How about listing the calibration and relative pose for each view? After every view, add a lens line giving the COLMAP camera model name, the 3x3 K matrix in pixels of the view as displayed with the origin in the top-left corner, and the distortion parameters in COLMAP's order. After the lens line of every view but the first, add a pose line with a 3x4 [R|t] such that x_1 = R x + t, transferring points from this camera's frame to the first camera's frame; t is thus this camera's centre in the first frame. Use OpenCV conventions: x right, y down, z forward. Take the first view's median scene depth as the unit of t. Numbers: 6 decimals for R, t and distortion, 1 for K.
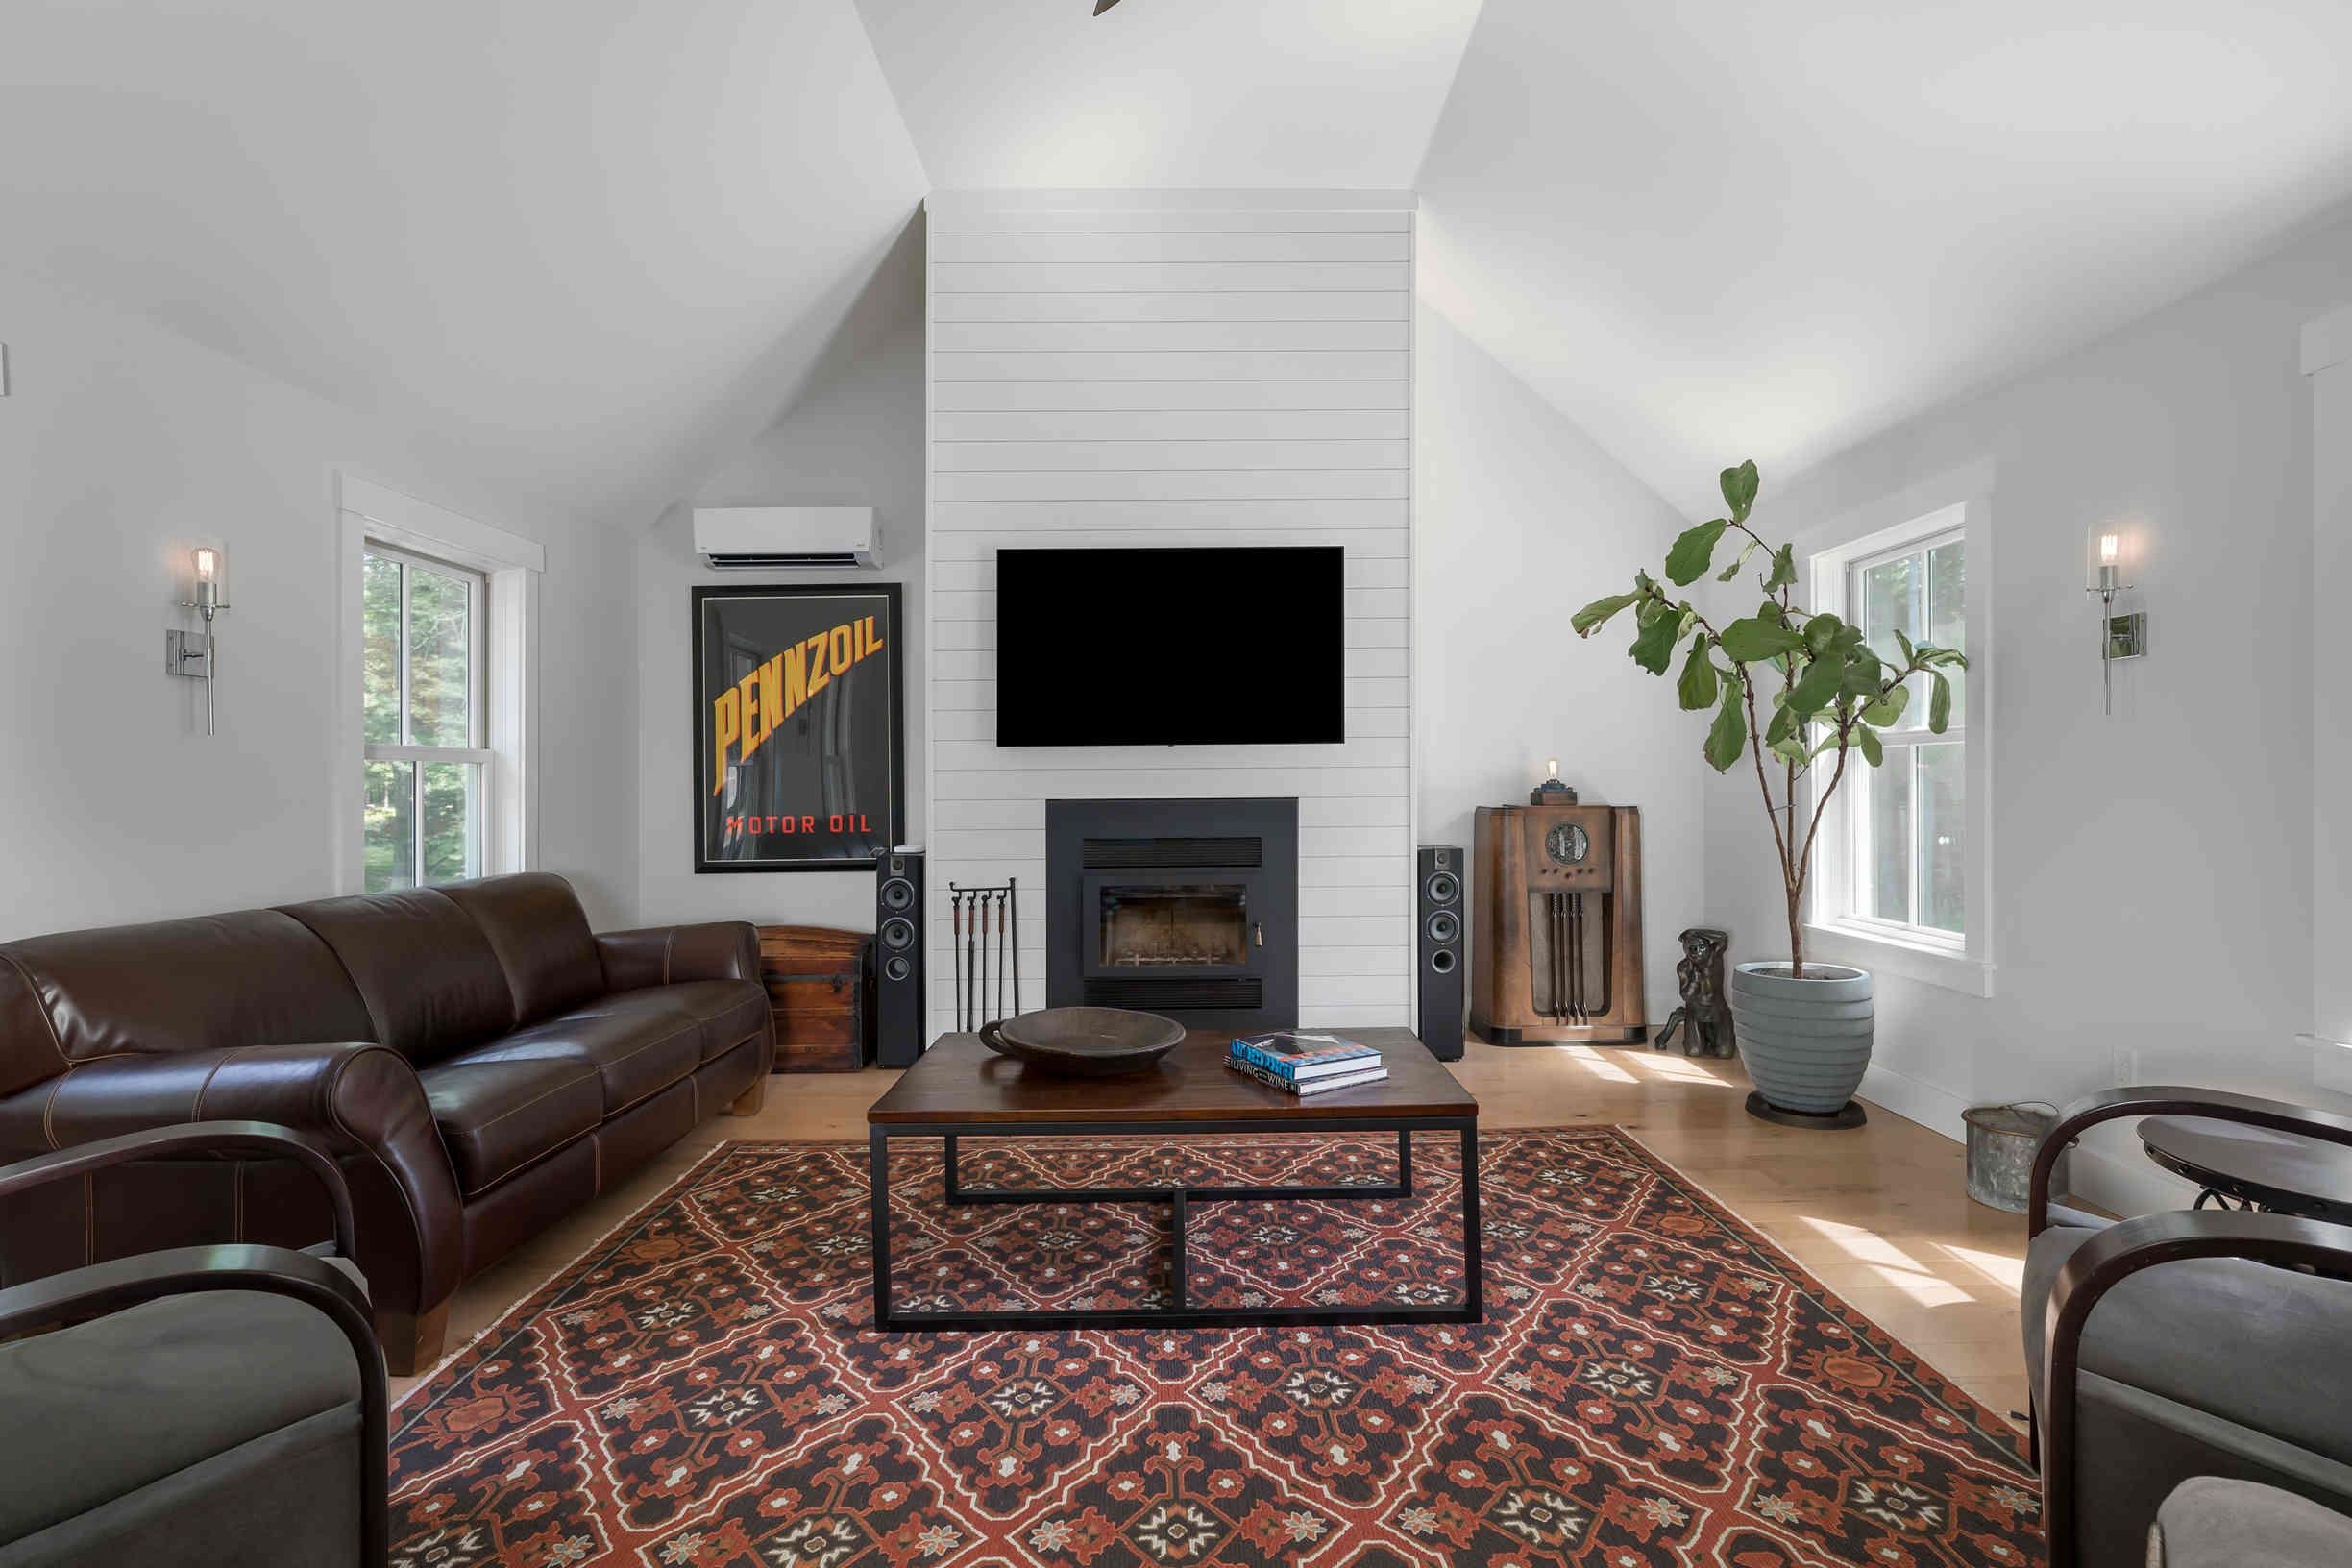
lens RADIAL K [[1079.0, 0, 1191.9], [0, 1079.0, 777.0], [0, 0, 1]] dist [-0.003871, 0.000011]
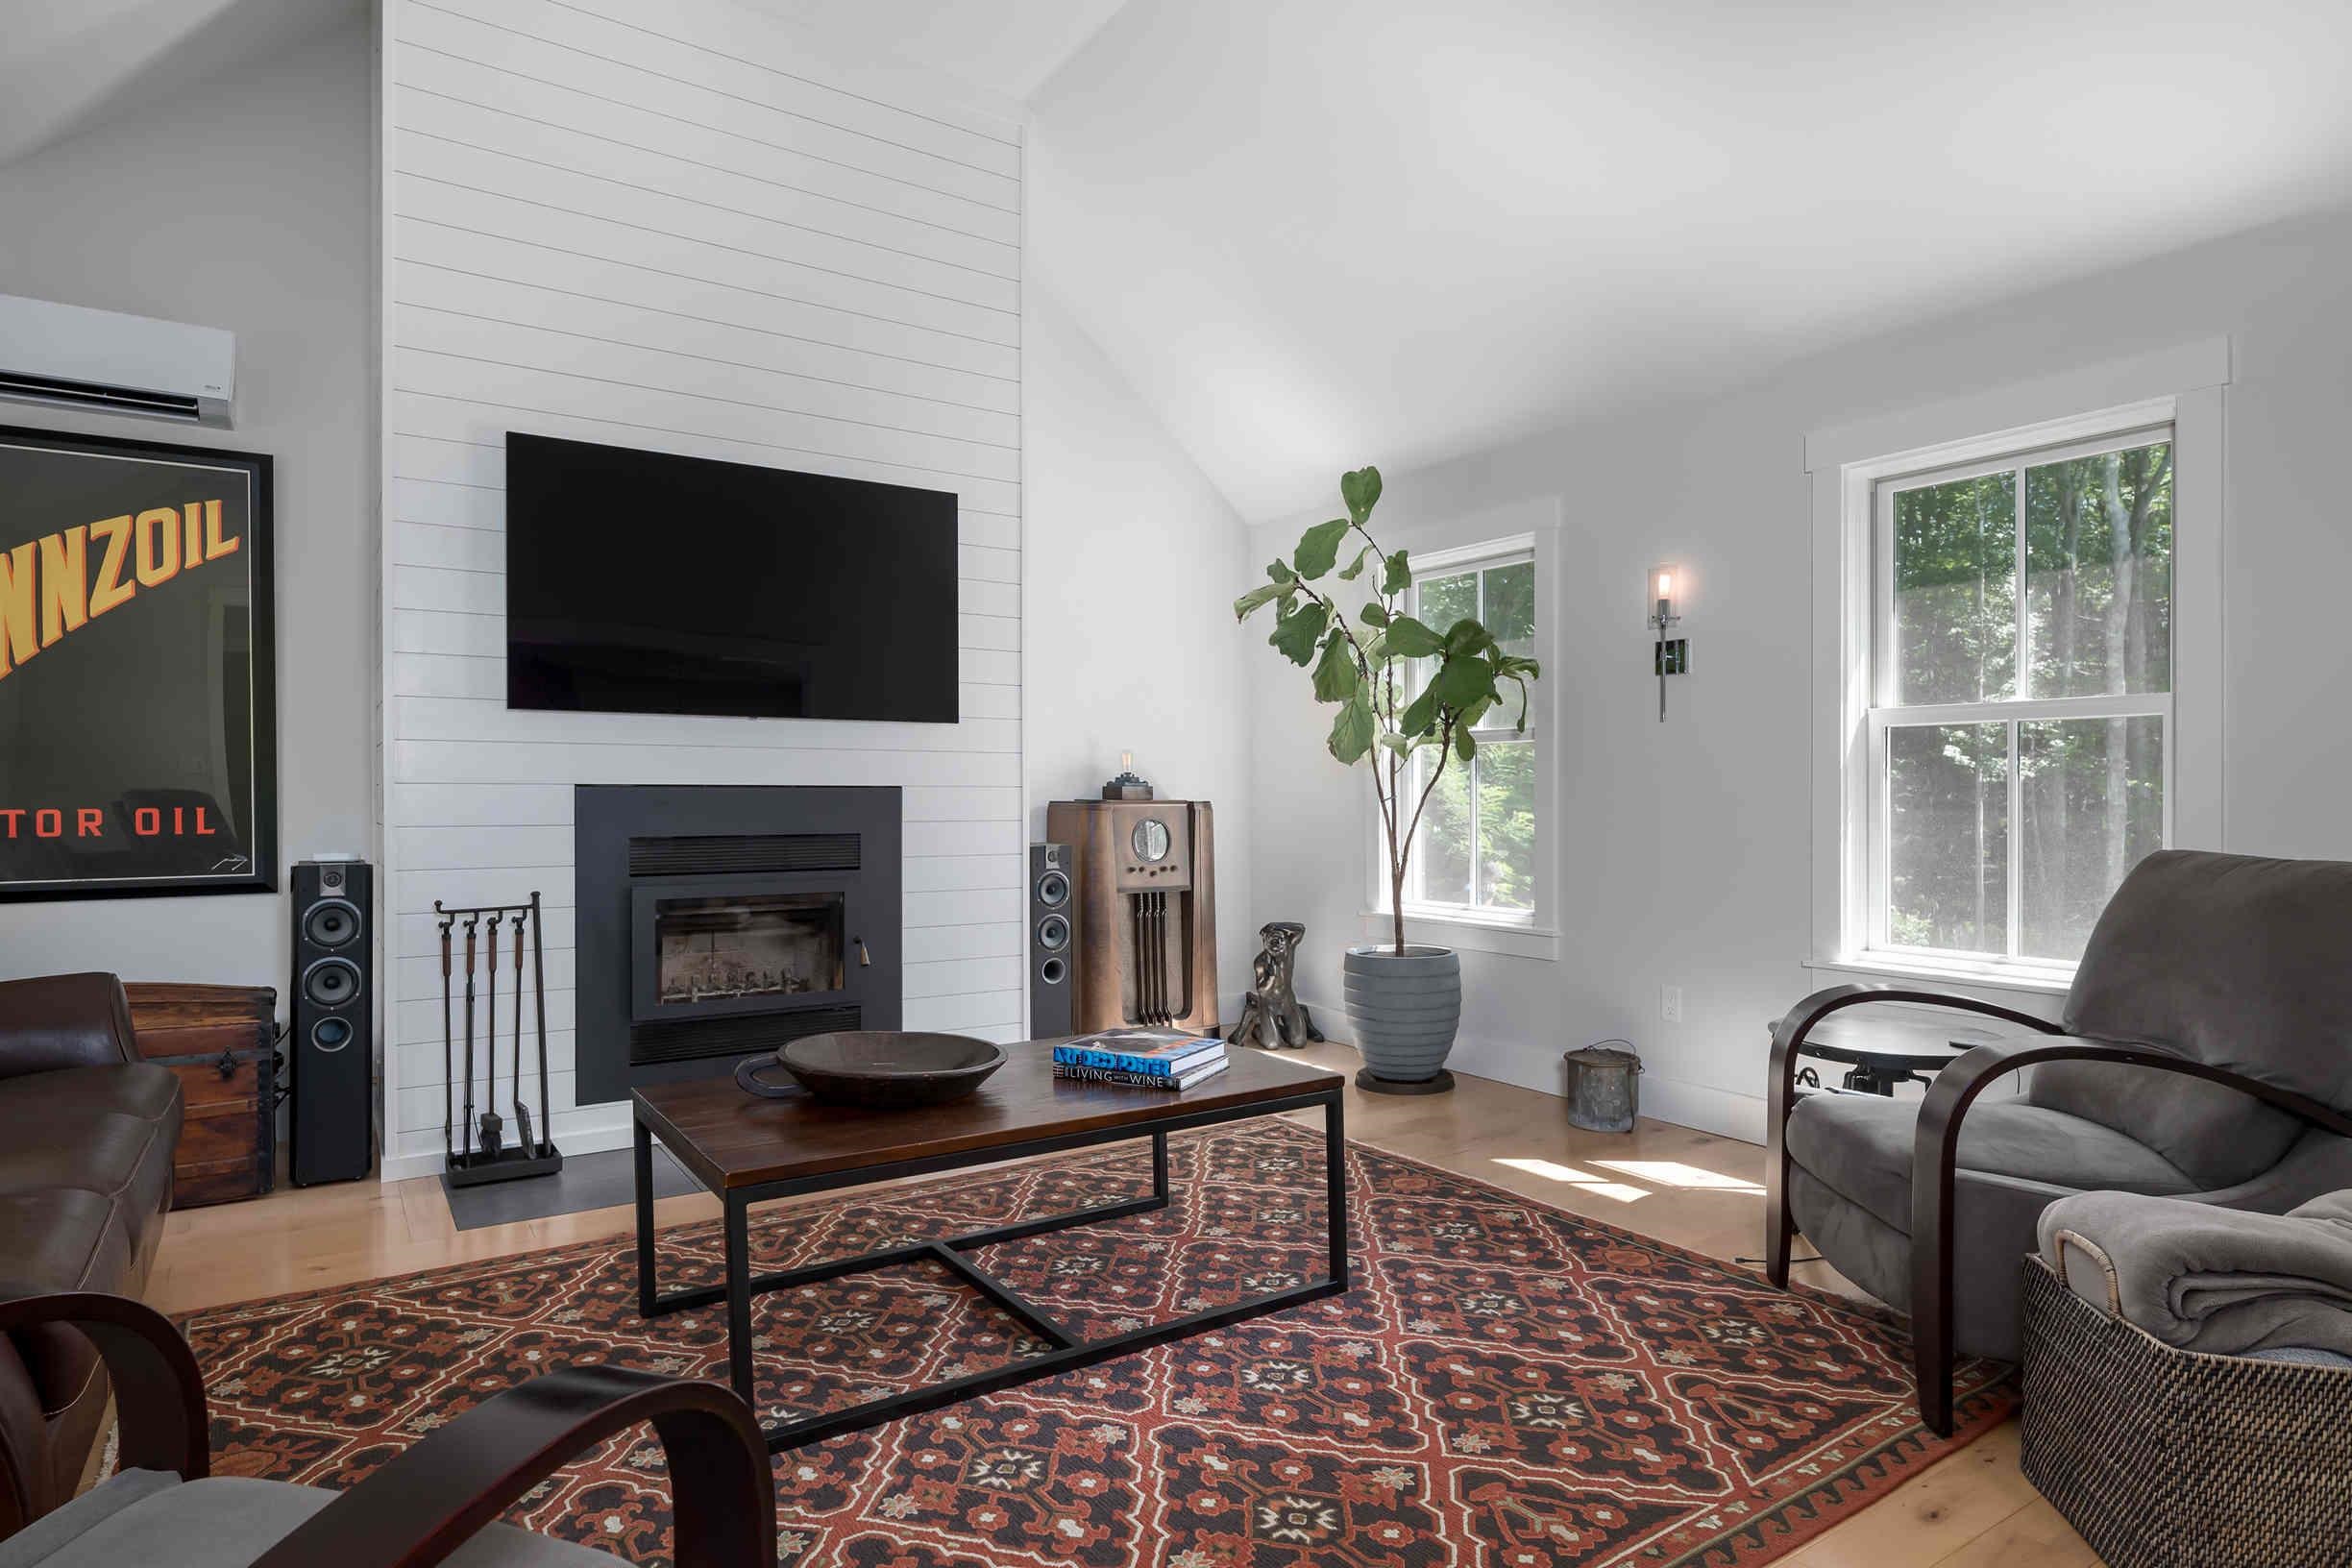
lens RADIAL K [[1304.9, 0, 1183.0], [0, 1304.9, 794.8], [0, 0, 1]] dist [-0.004161, 0.001280]
pose [[0.833554, 0.008868, 0.552367, -0.368368], [-0.013110, 0.999907, 0.003731, 0.025118], [-0.552282, -0.010352, 0.833593, 0.045871]]
